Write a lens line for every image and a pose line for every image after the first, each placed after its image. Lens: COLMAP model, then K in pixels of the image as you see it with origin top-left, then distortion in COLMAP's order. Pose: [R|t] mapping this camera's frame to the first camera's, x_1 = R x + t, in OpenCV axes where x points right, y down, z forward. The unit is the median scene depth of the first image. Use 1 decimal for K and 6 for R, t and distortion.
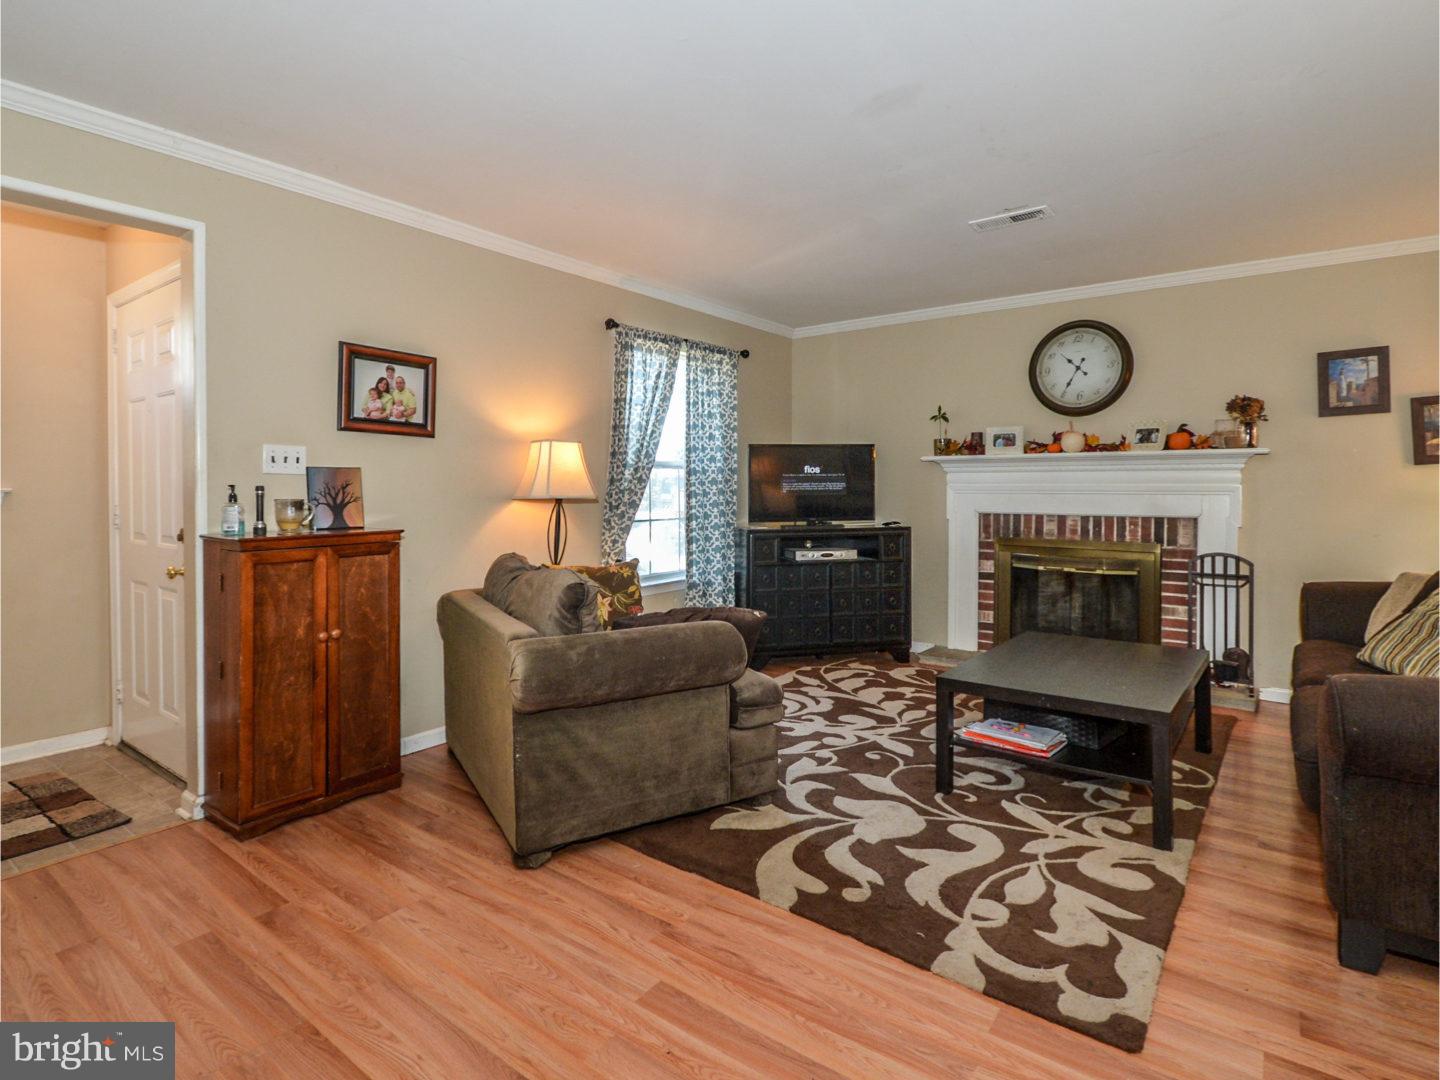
lens RADIAL K [[731.3, 0, 749.9], [0, 731.3, 489.9], [0, 0, 1]] dist [-0.000944, -0.000193]
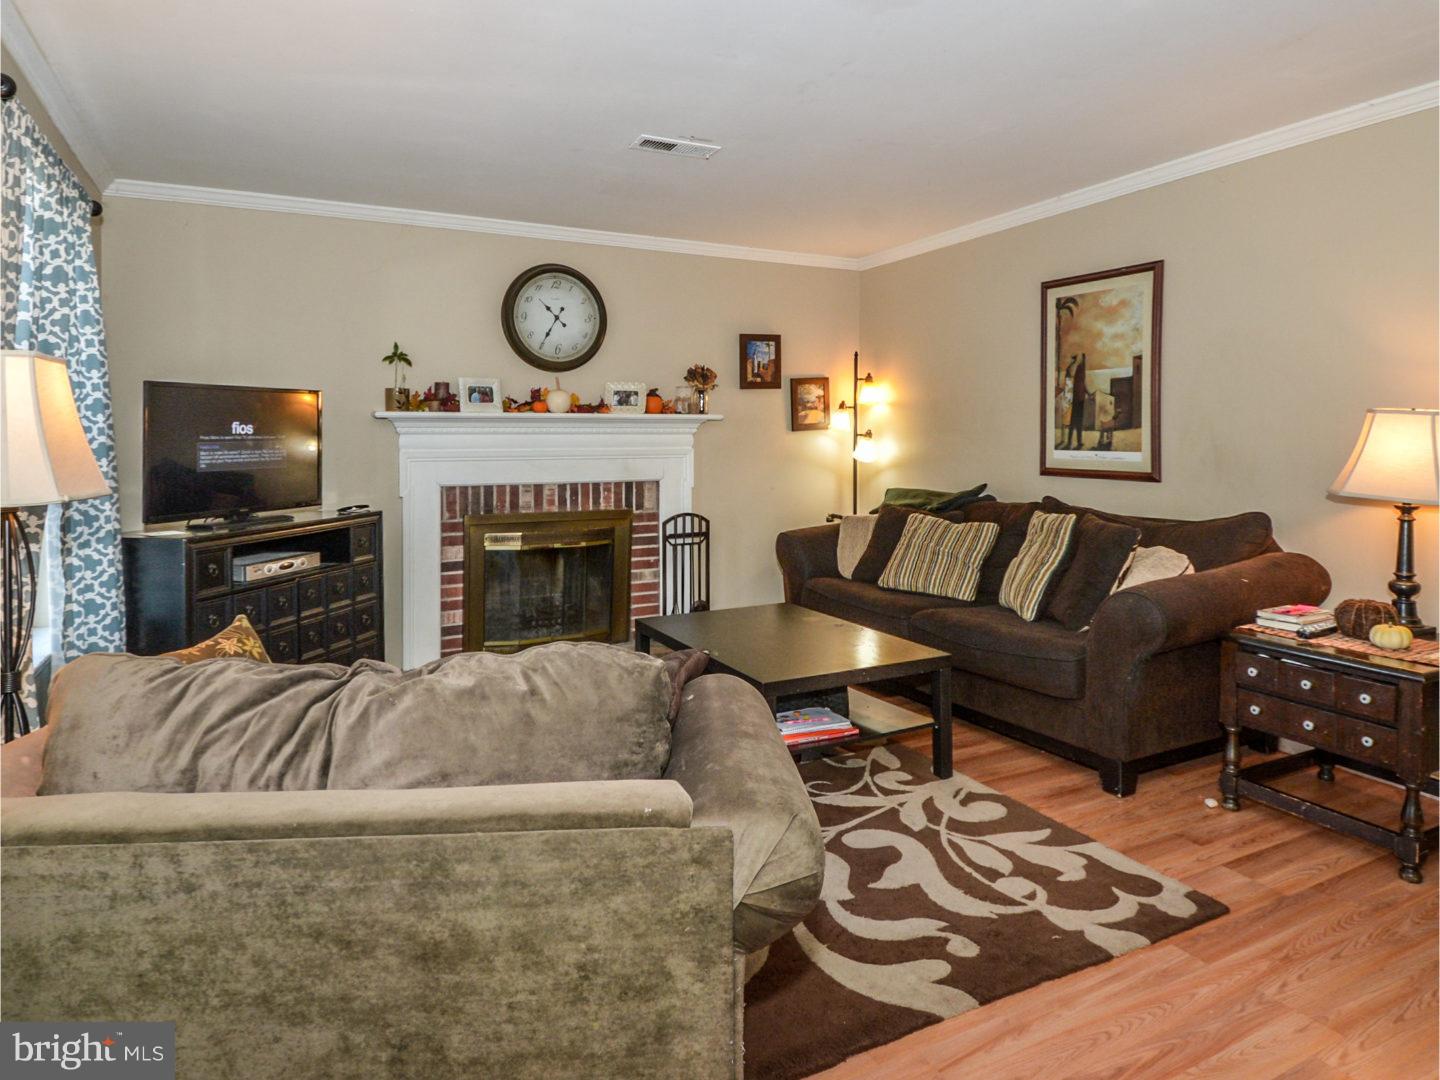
lens RADIAL K [[856.4, 0, 681.4], [0, 856.4, 453.7], [0, 0, 1]] dist [-0.001559, -0.000433]
pose [[0.476373, -0.015948, 0.879099, -0.461535], [0.010574, 0.999867, 0.012409, -0.015139], [-0.879180, 0.003384, 0.476479, 0.435891]]
